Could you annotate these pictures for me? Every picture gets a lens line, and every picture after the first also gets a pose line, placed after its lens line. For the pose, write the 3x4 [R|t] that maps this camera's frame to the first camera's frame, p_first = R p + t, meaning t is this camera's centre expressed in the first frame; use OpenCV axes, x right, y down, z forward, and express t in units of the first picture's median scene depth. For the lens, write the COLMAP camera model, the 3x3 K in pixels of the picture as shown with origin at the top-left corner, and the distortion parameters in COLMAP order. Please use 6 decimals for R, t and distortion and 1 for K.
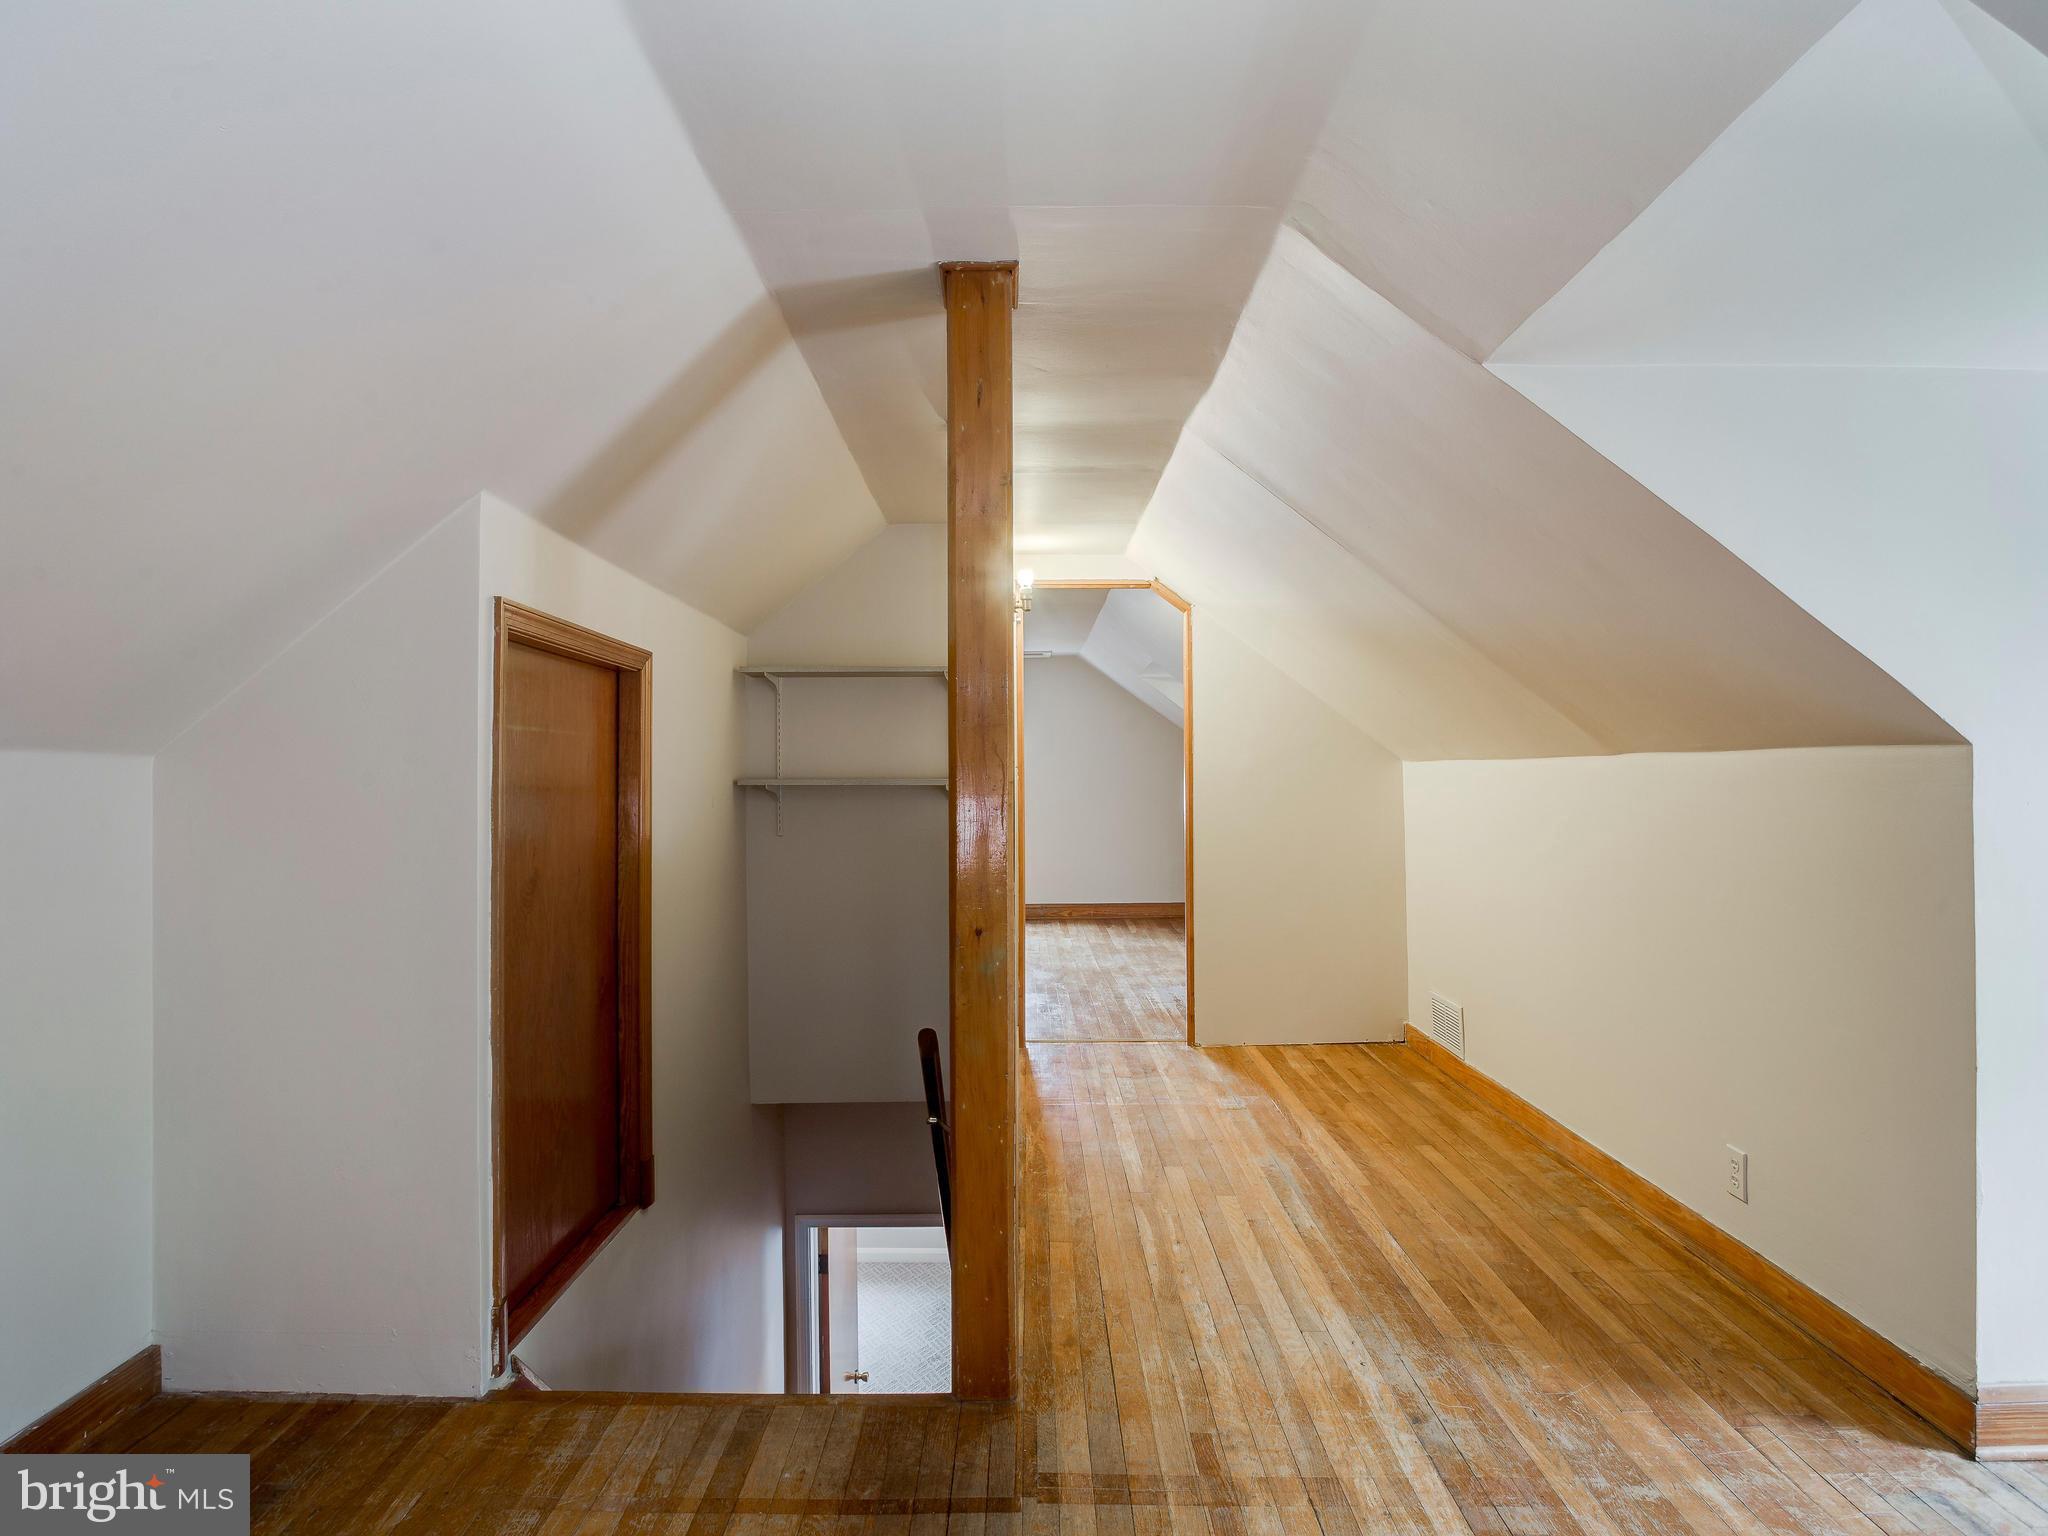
lens RADIAL K [[1125.5, 0, 1013.3], [0, 1125.5, 771.9], [0, 0, 1]] dist [-0.050965, 0.024345]
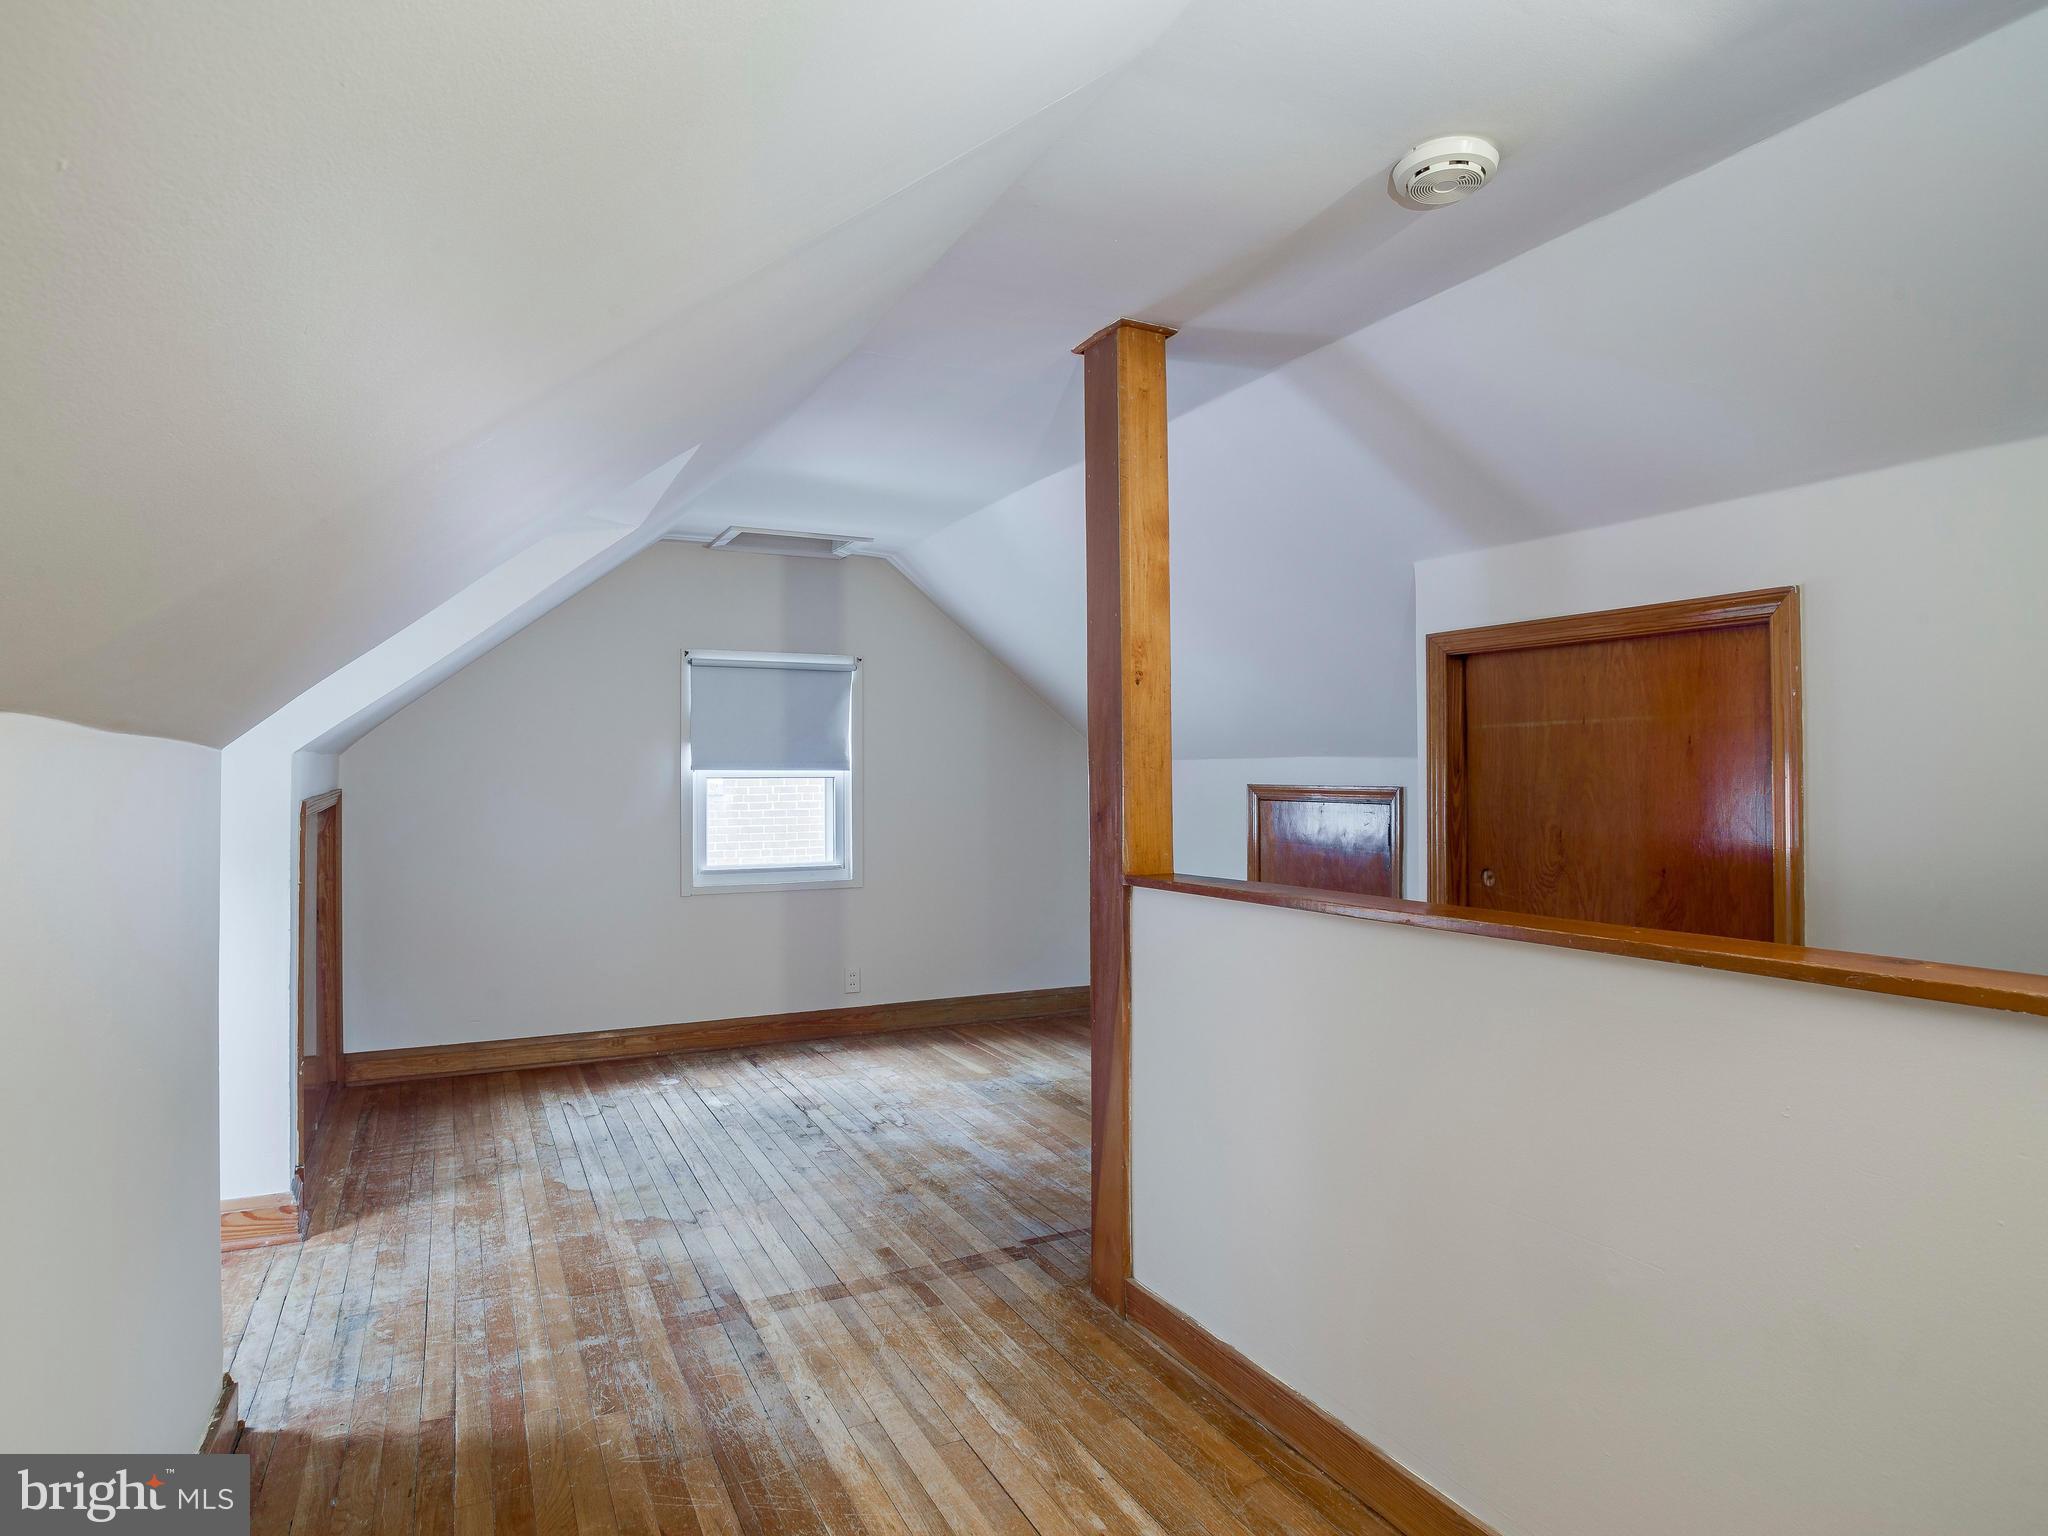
lens RADIAL K [[1125.5, 0, 1013.3], [0, 1125.5, 771.9], [0, 0, 1]] dist [-0.050965, 0.024345]
pose [[-0.888053, 0.007716, -0.459677, 0.608811], [0.013386, 0.999869, -0.009077, 0.013206], [0.459547, -0.014214, -0.888040, 1.988319]]
